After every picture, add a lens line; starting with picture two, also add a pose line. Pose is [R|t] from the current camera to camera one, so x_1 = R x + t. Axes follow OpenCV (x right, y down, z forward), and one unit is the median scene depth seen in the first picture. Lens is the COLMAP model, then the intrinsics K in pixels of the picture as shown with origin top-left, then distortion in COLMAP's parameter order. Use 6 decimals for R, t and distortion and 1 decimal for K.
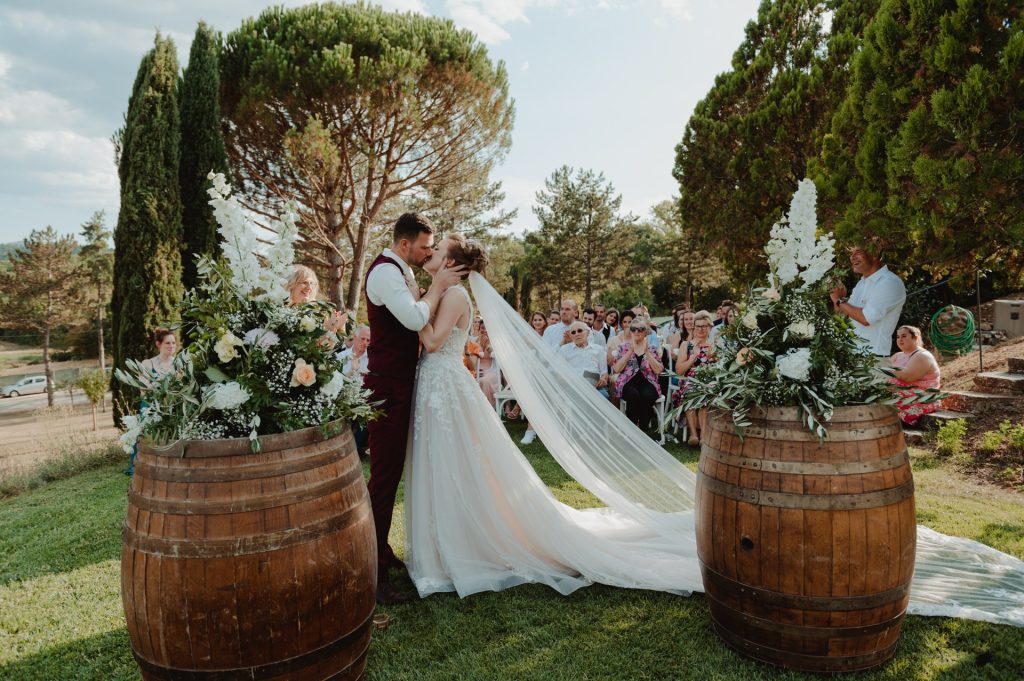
lens RADIAL K [[738.7, 0, 510.6], [0, 738.7, 341.2], [0, 0, 1]] dist [-0.007502, -0.001140]
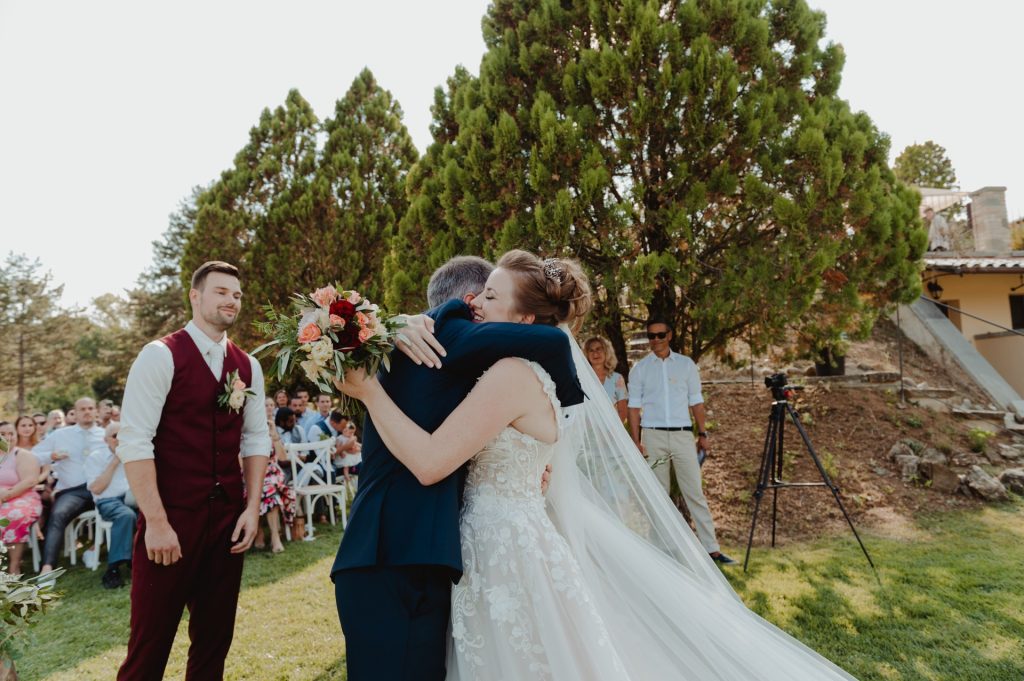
lens RADIAL K [[689.7, 0, 507.7], [0, 689.7, 337.0], [0, 0, 1]] dist [-0.009463, -0.004323]
pose [[0.738514, 0.014001, 0.674093, -0.067257], [0.076429, 0.991602, -0.104328, -0.005149], [-0.669892, 0.128567, 0.731242, 0.078204]]
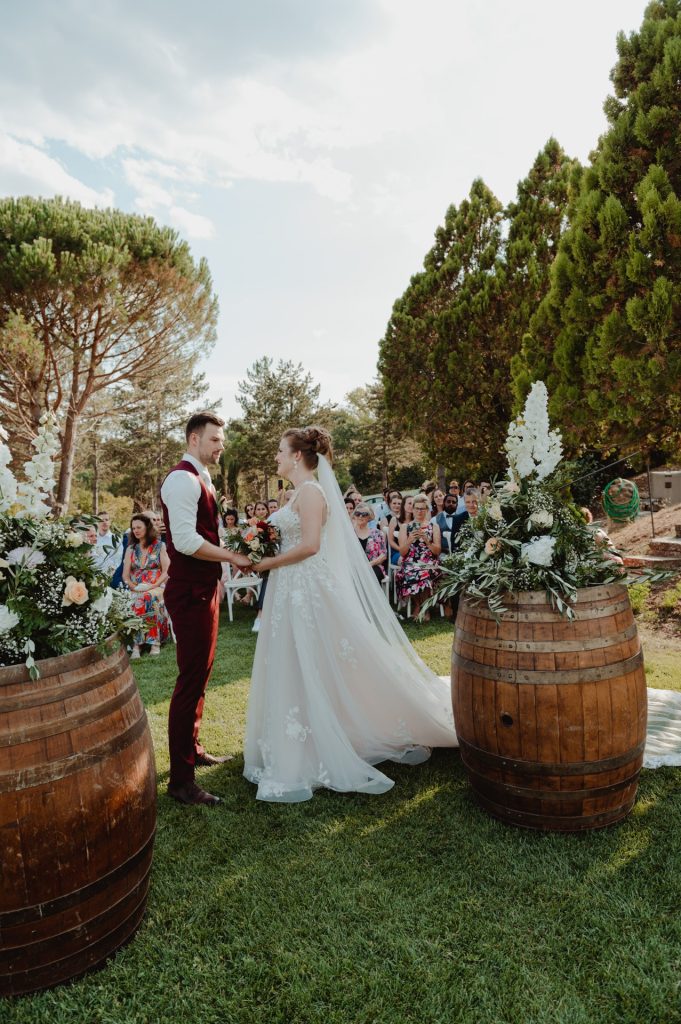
lens RADIAL K [[699.4, 0, 339.6], [0, 699.4, 515.4], [0, 0, 1]] dist [-0.005347, -0.003772]
pose [[0.983933, -0.047003, 0.172239, -0.020231], [0.048560, 0.998809, -0.004834, -0.007764], [-0.171806, 0.013120, 0.985043, 0.007257]]
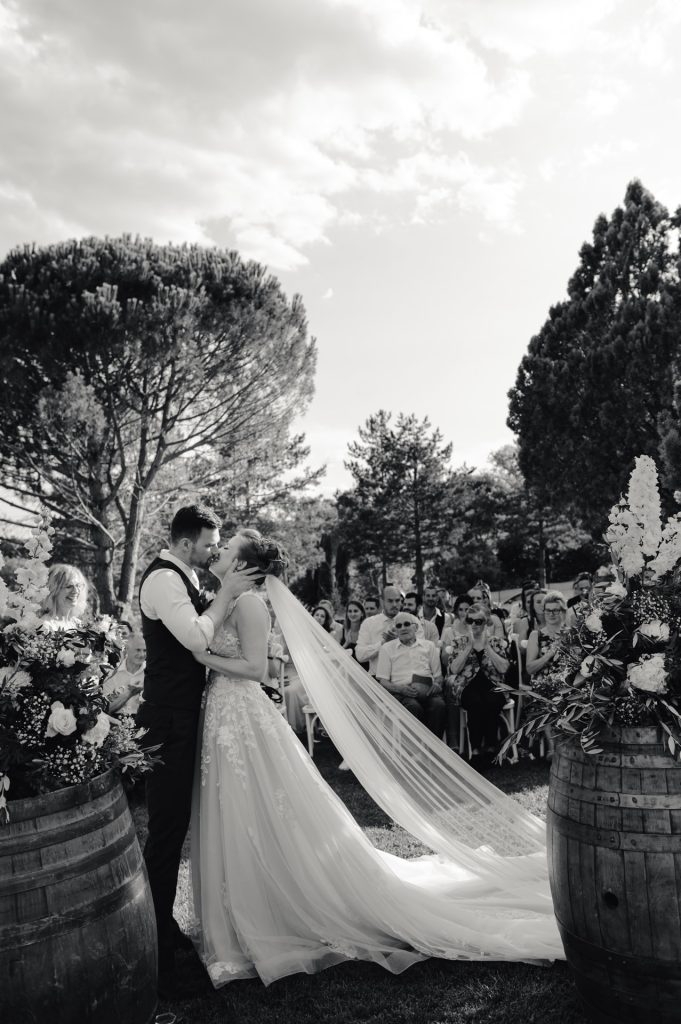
lens RADIAL K [[922.0, 0, 340.5], [0, 922.0, 512.0], [0, 0, 1]] dist [-0.018300, -0.004893]
pose [[0.998599, -0.048474, 0.021232, 0.005148], [0.050725, 0.991118, -0.122928, -0.010034], [-0.015084, 0.123832, 0.992188, -0.013999]]
